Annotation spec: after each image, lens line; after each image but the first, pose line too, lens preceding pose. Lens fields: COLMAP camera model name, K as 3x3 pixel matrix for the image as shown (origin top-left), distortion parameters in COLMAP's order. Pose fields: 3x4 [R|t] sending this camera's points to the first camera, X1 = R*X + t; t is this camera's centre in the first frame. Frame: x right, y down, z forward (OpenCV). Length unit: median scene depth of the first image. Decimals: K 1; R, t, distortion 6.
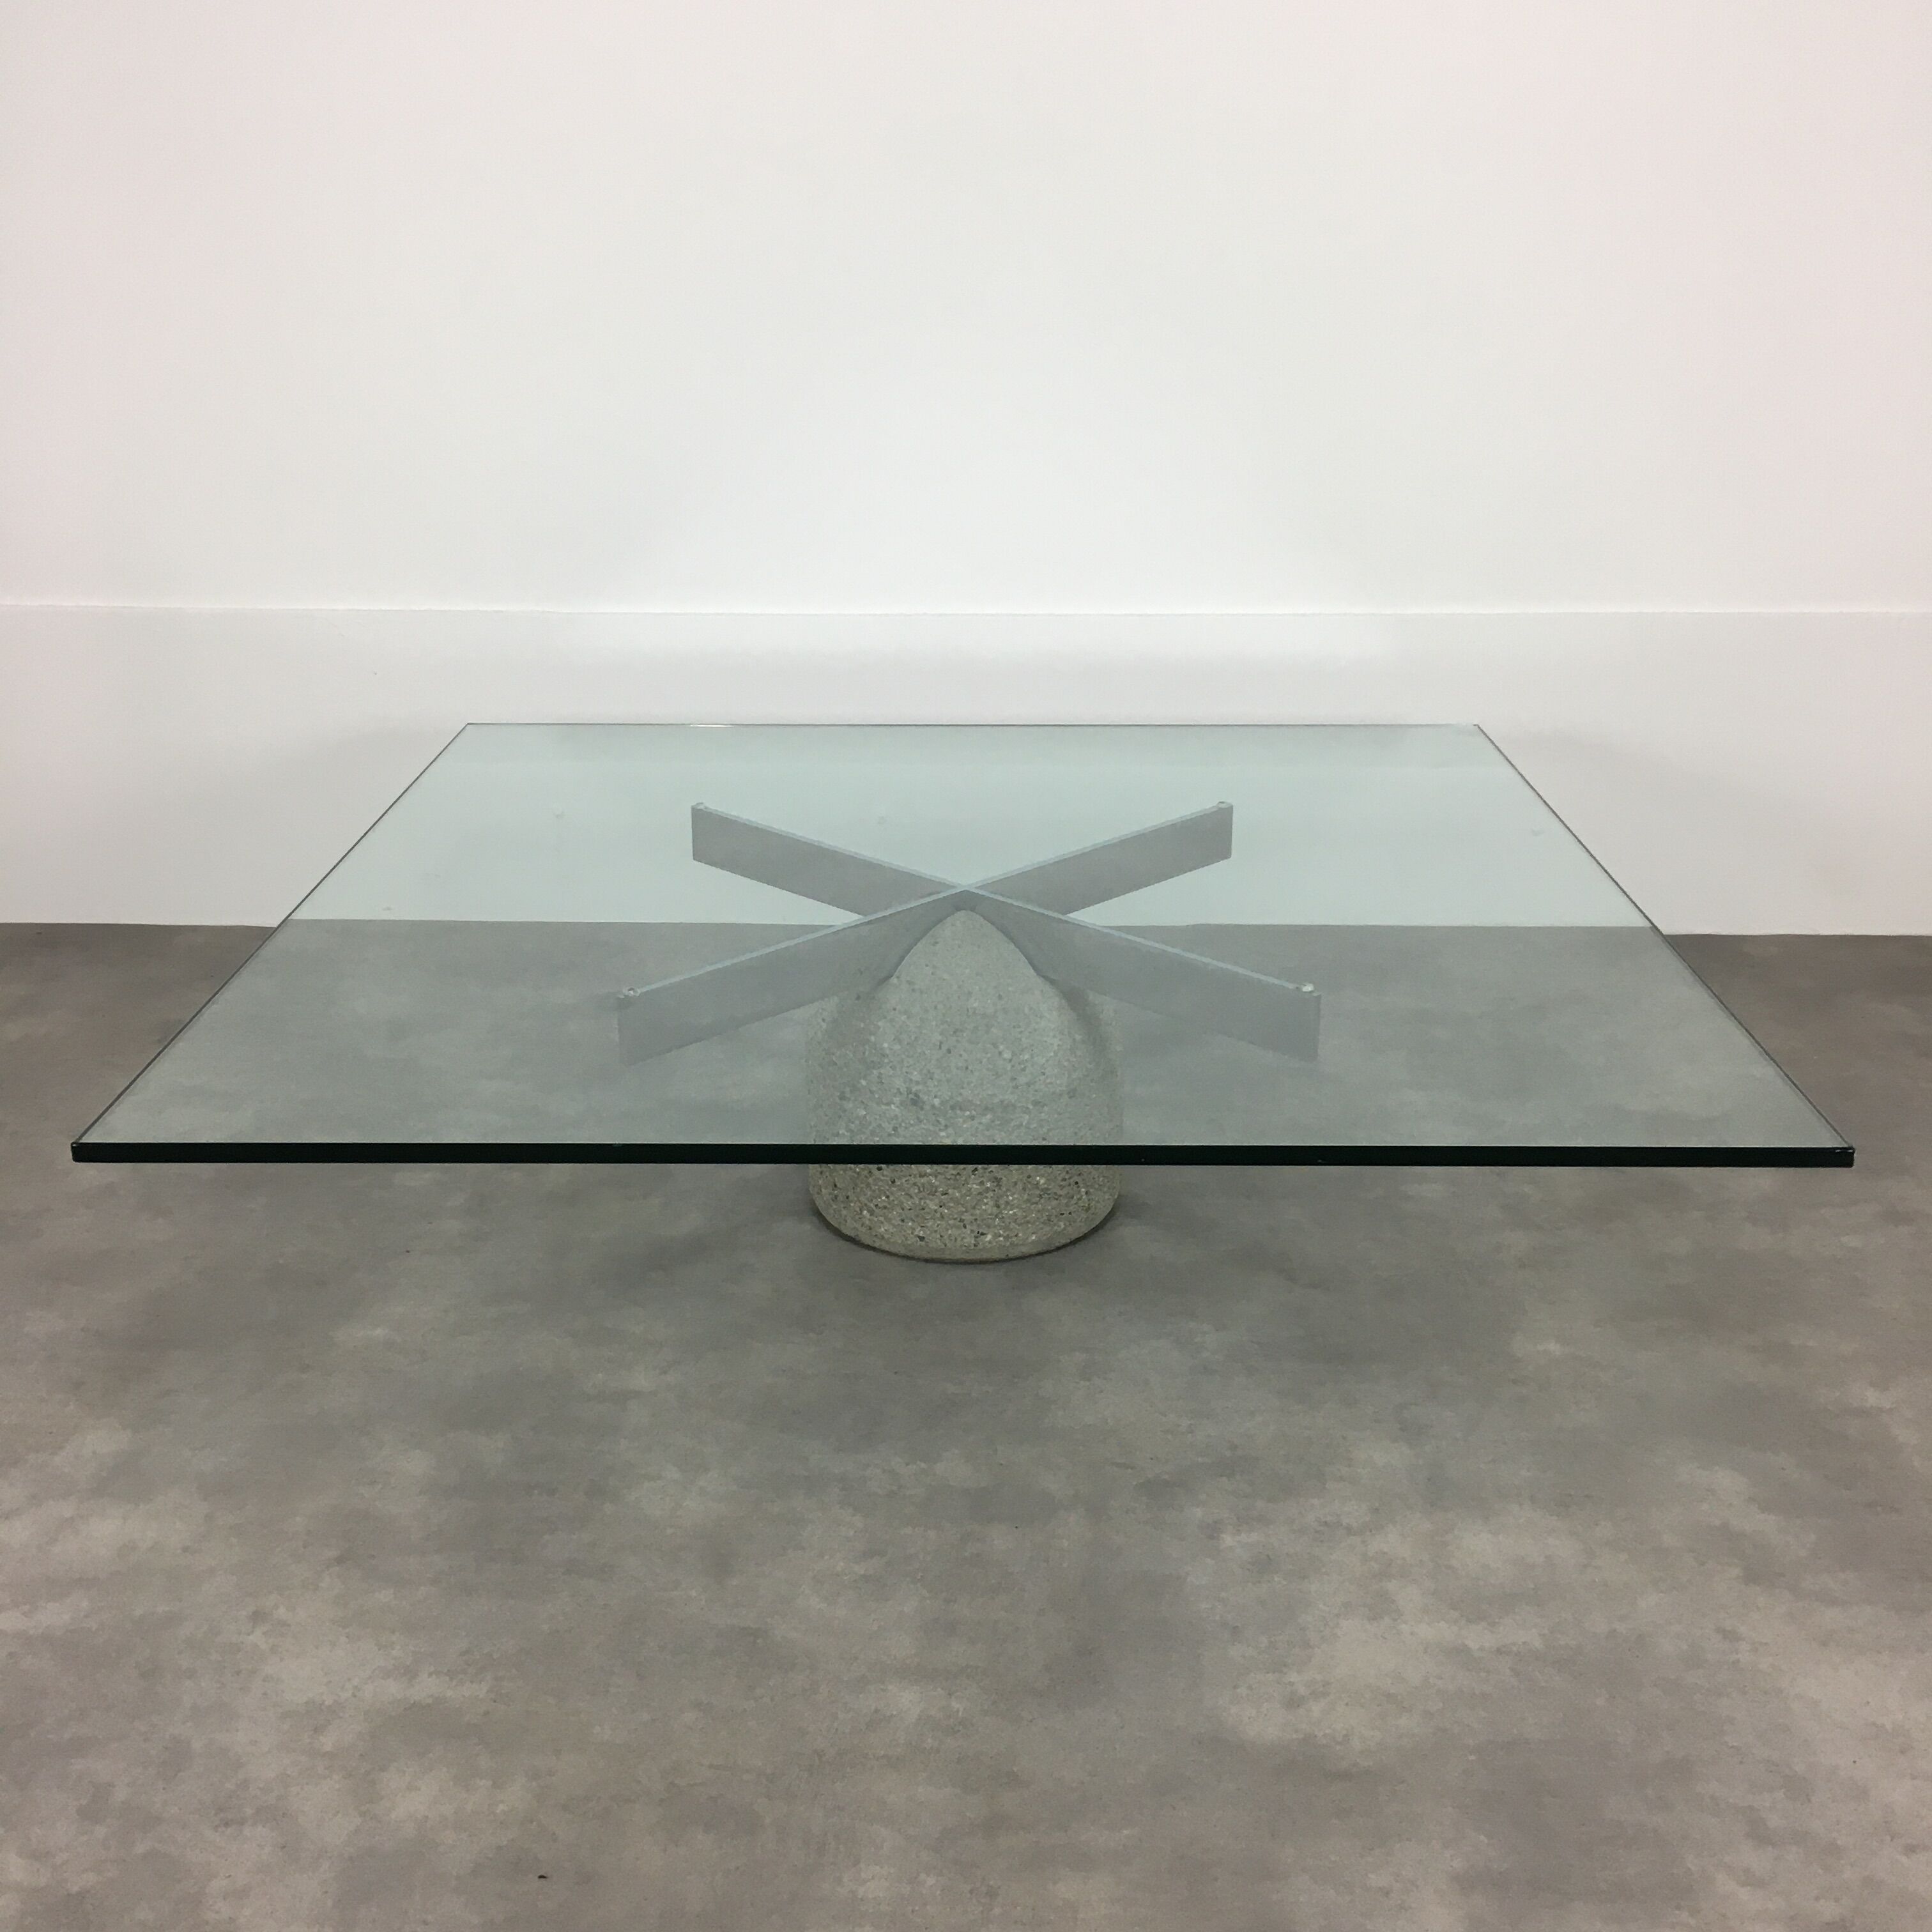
lens RADIAL K [[2243.3, 0, 966.5], [0, 2243.3, 960.1], [0, 0, 1]] dist [0.005597, 0.000000]
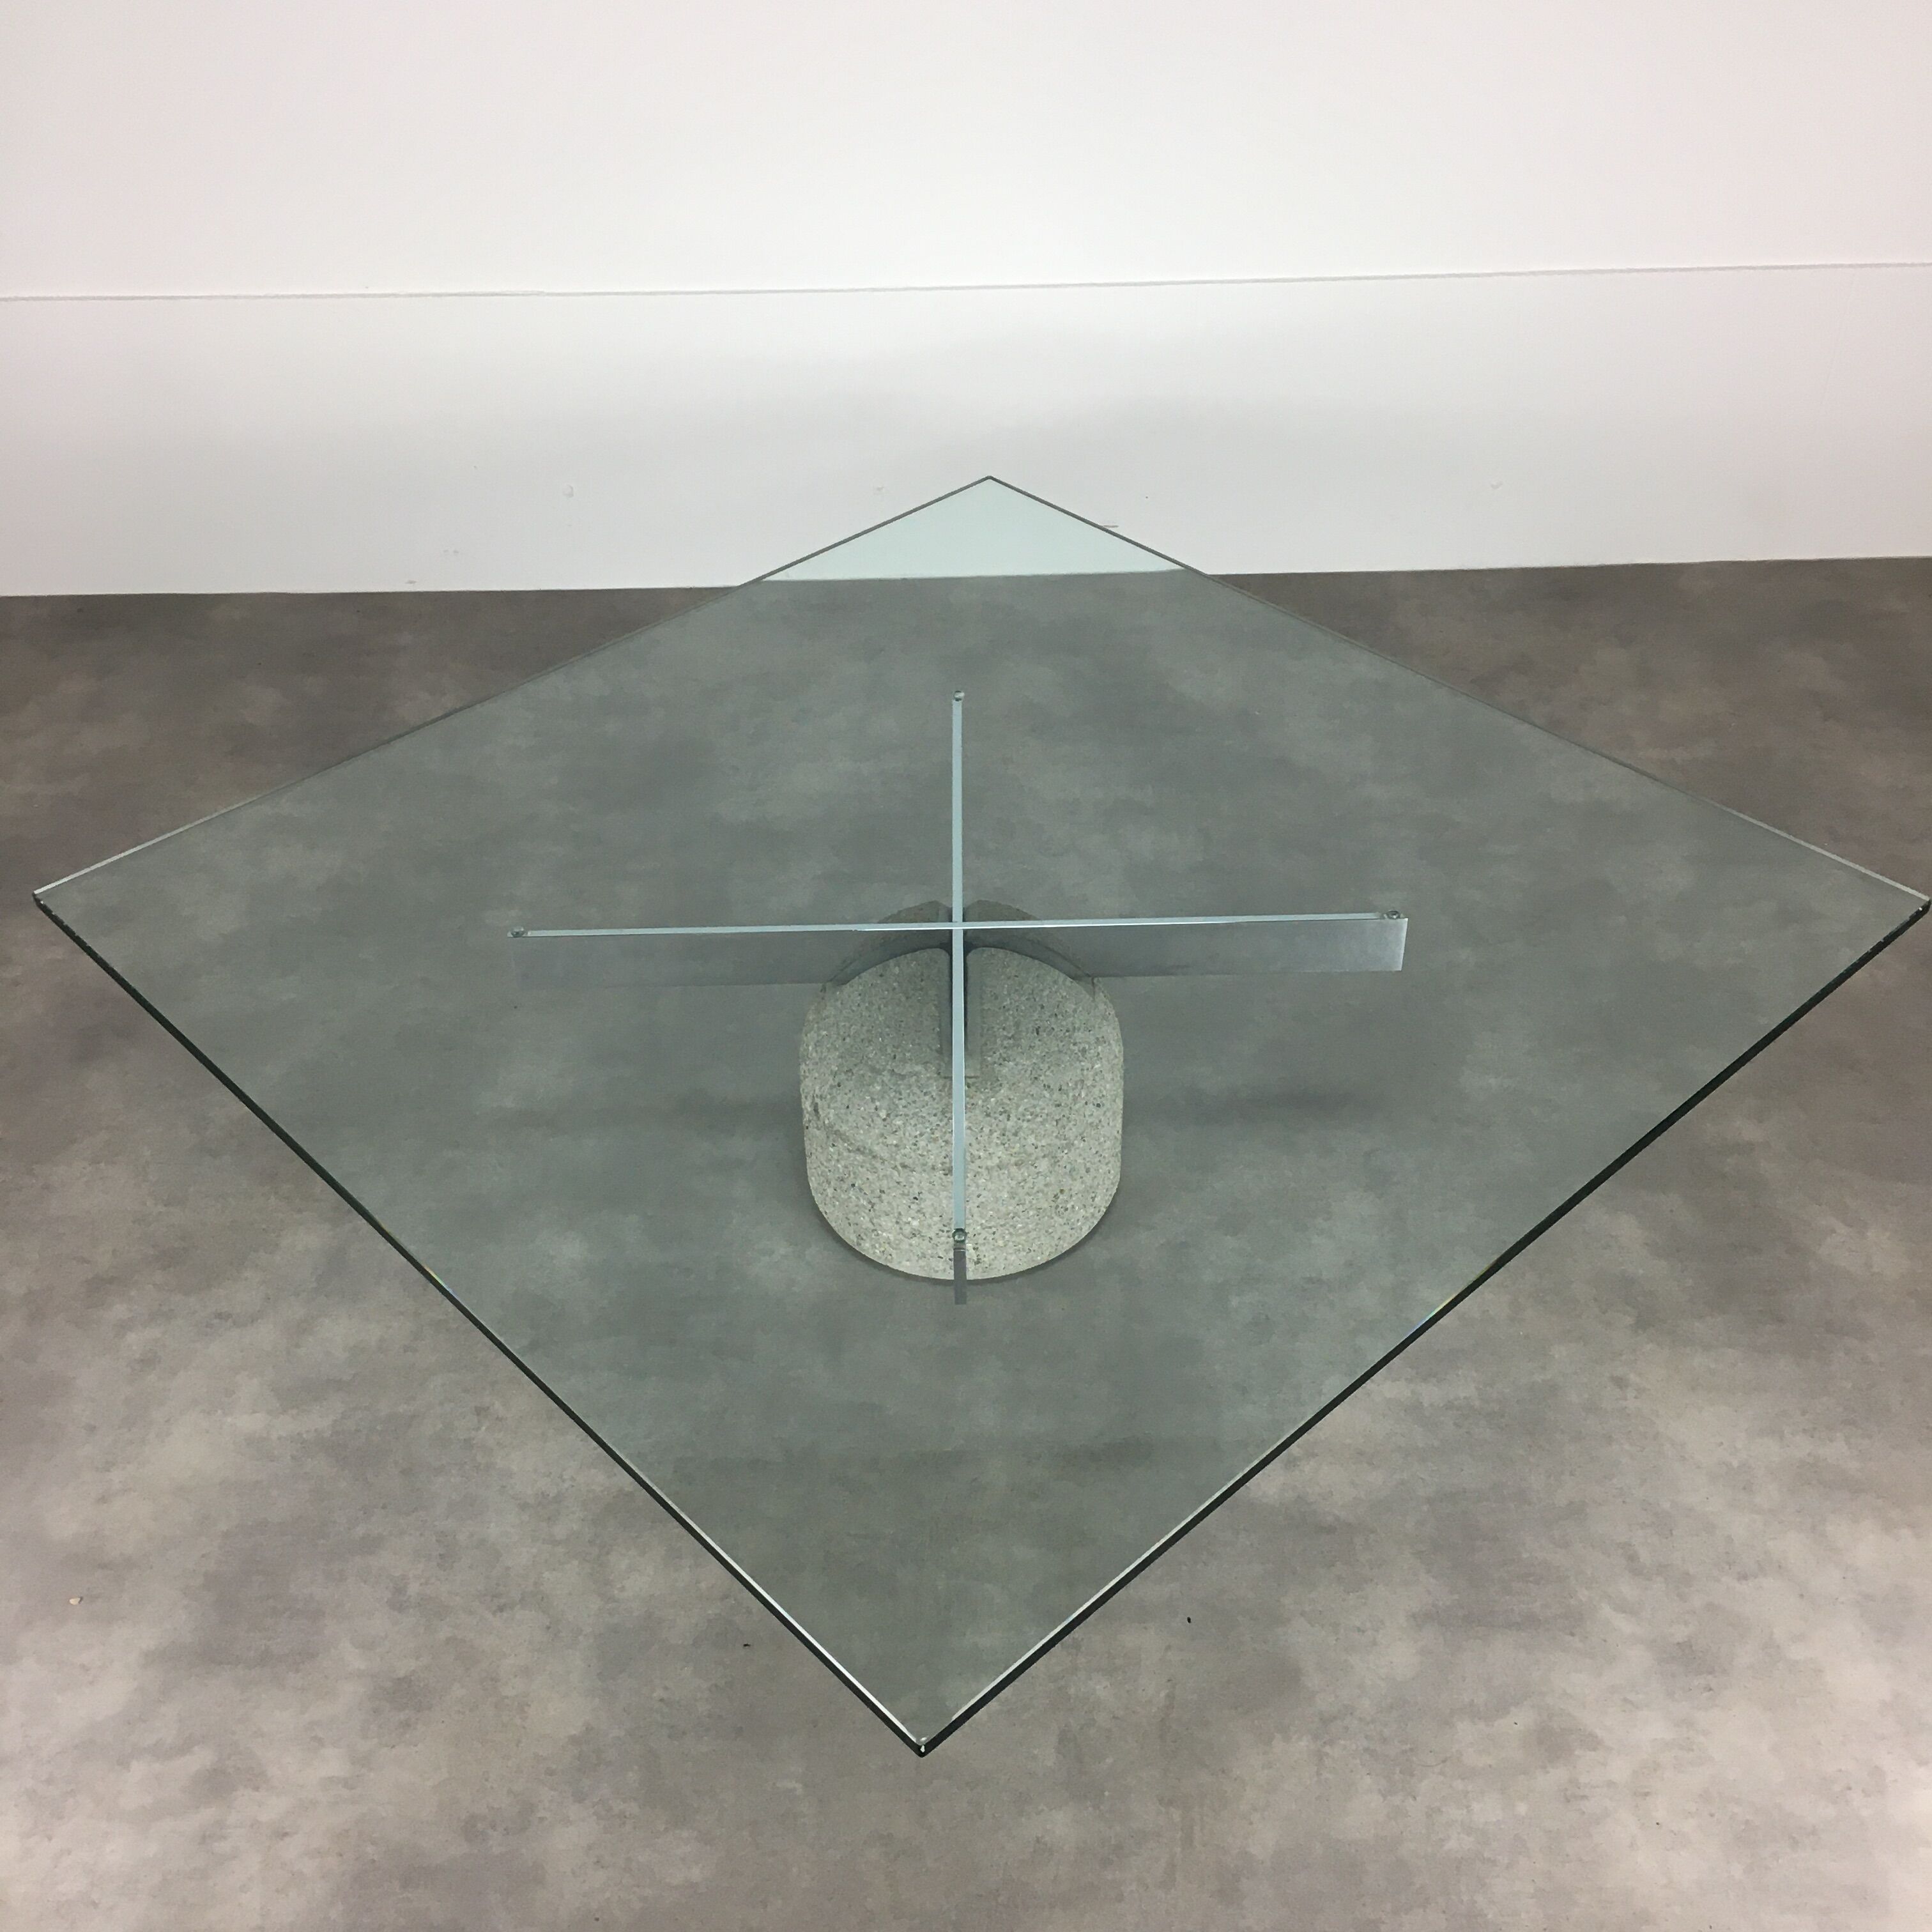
lens RADIAL K [[2243.3, 0, 965.6], [0, 2243.3, 964.1], [0, 0, 1]] dist [0.005597, 0.000000]
pose [[0.998855, -0.035896, 0.031636, -0.067438], [0.023323, 0.942591, 0.333133, -0.344653], [-0.041778, -0.332014, 0.942349, -0.119829]]
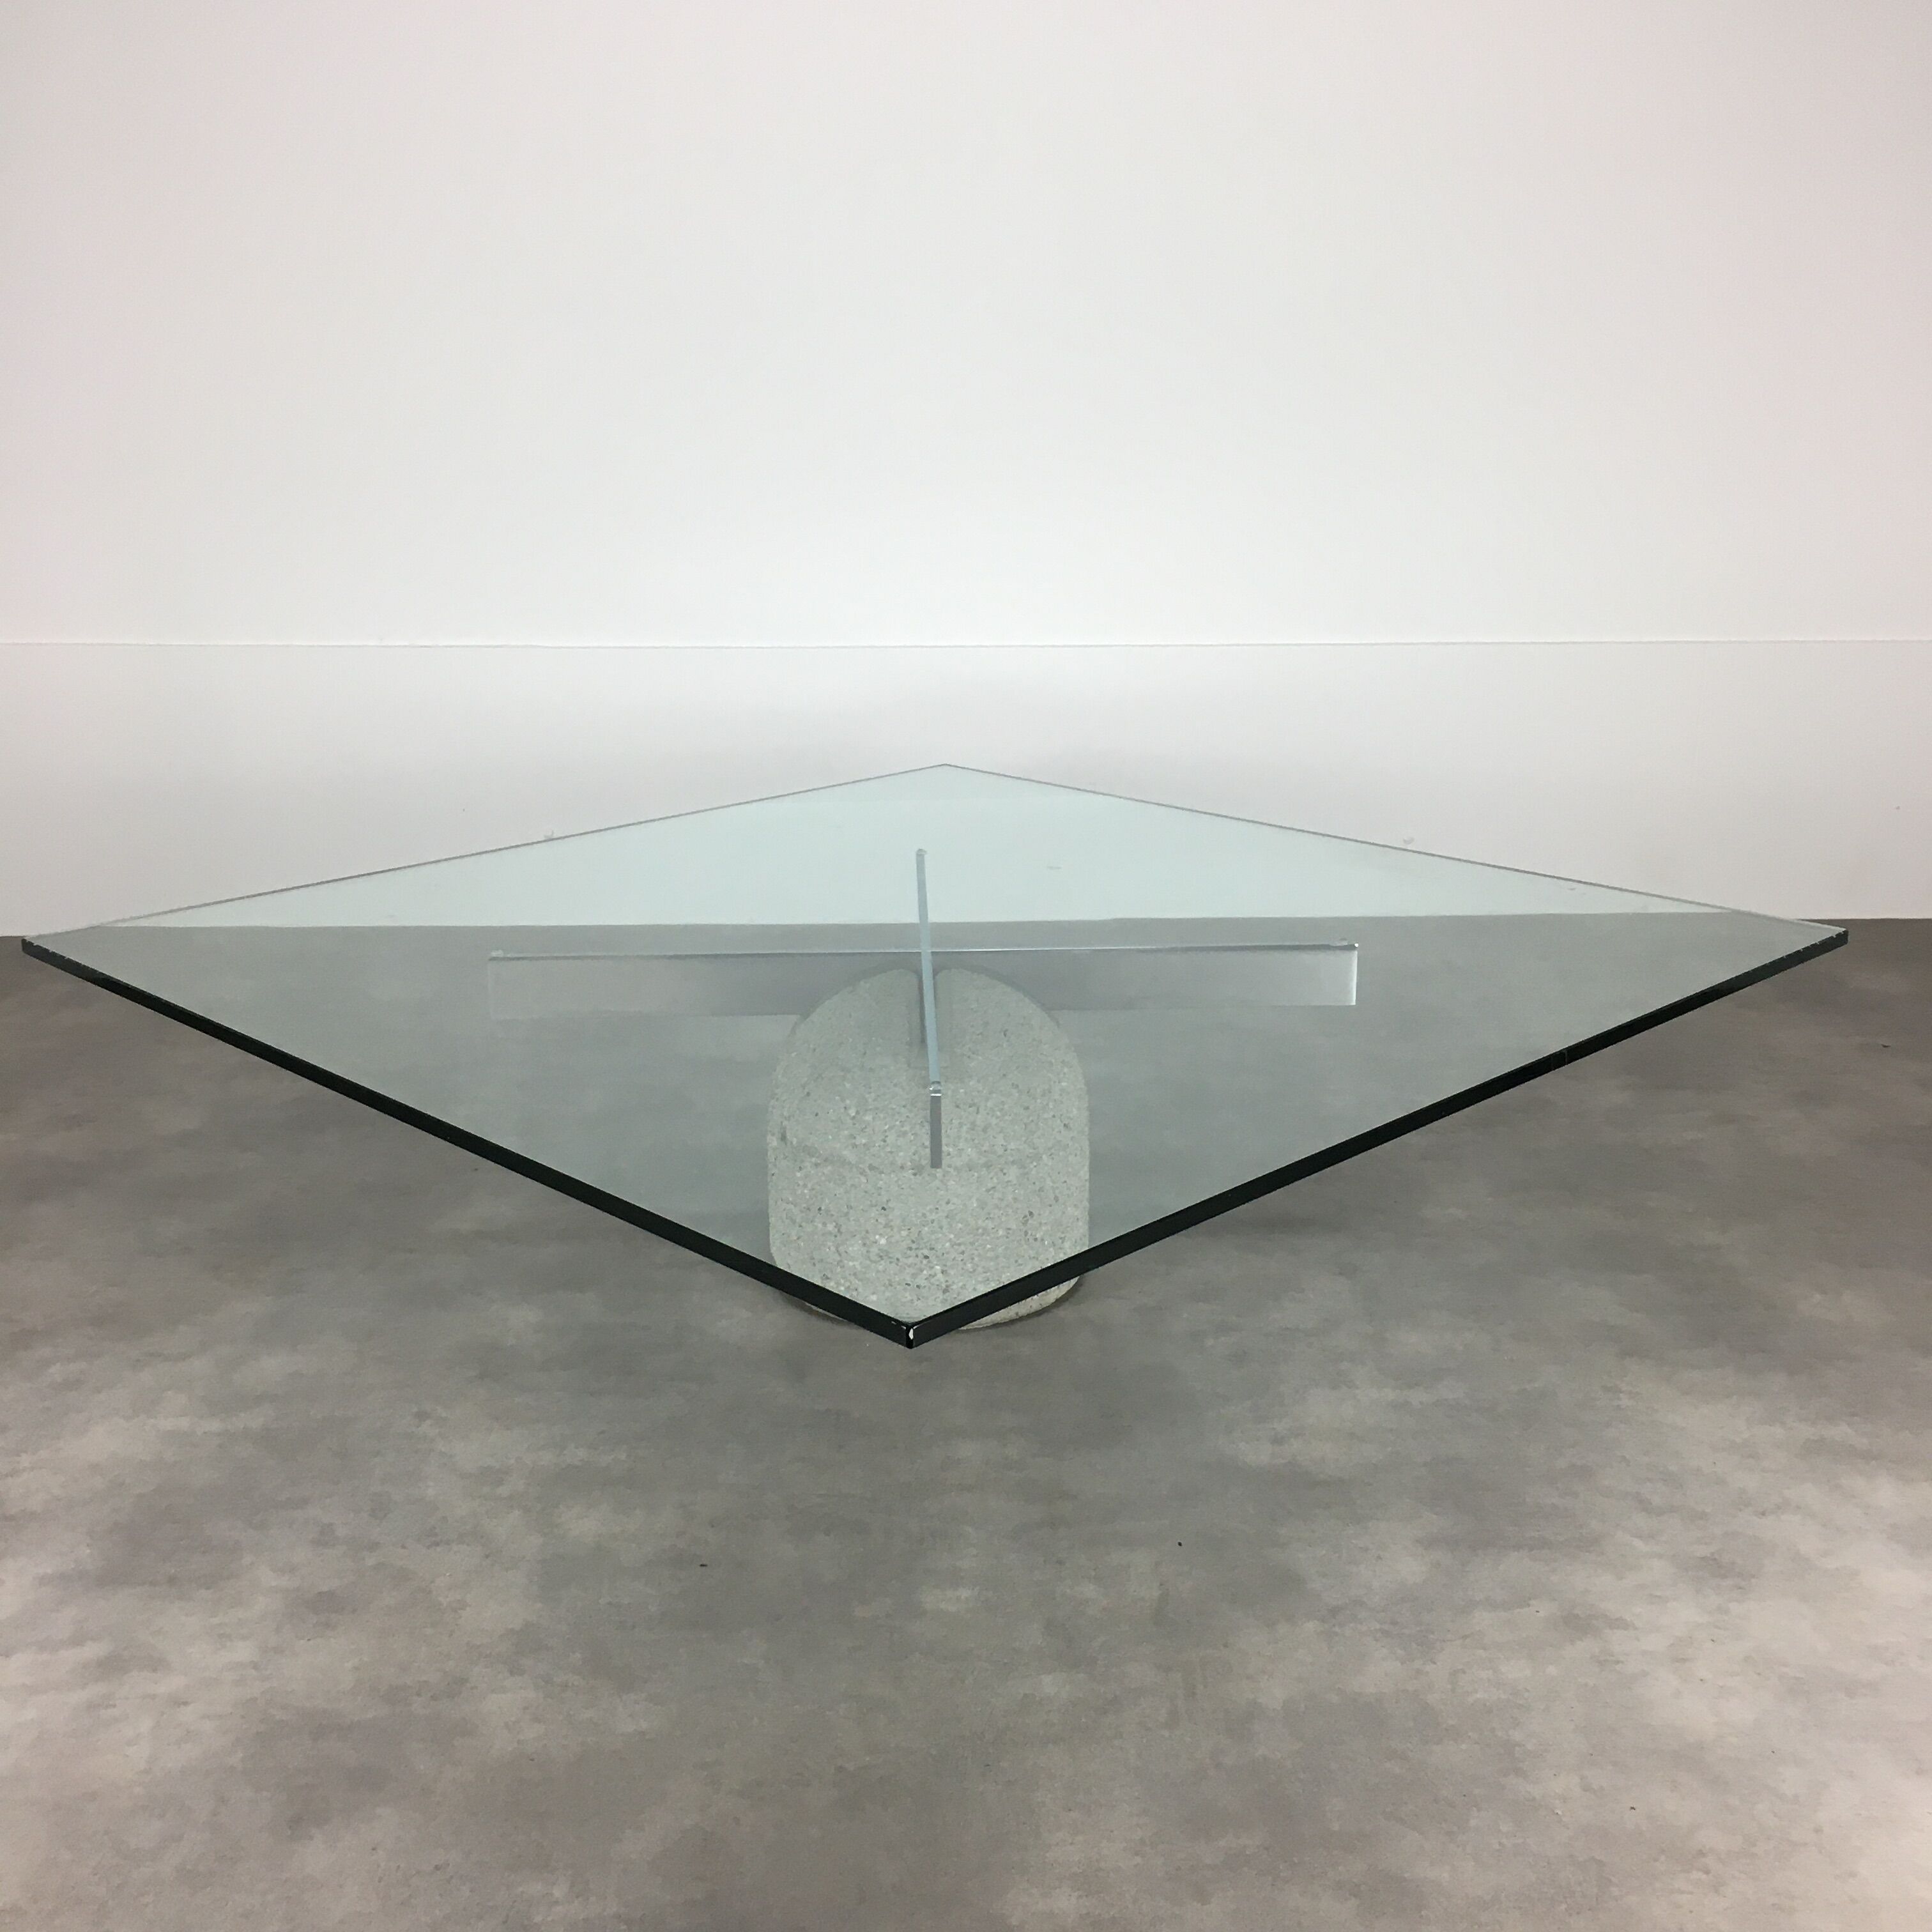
lens RADIAL K [[2243.3, 0, 971.3], [0, 2243.3, 968.6], [0, 0, 1]] dist [0.005597, 0.000000]
pose [[0.996863, -0.015994, 0.077517, -0.104967], [0.019716, 0.998677, -0.047489, 0.109909], [-0.076655, 0.048868, 0.995859, -0.220833]]
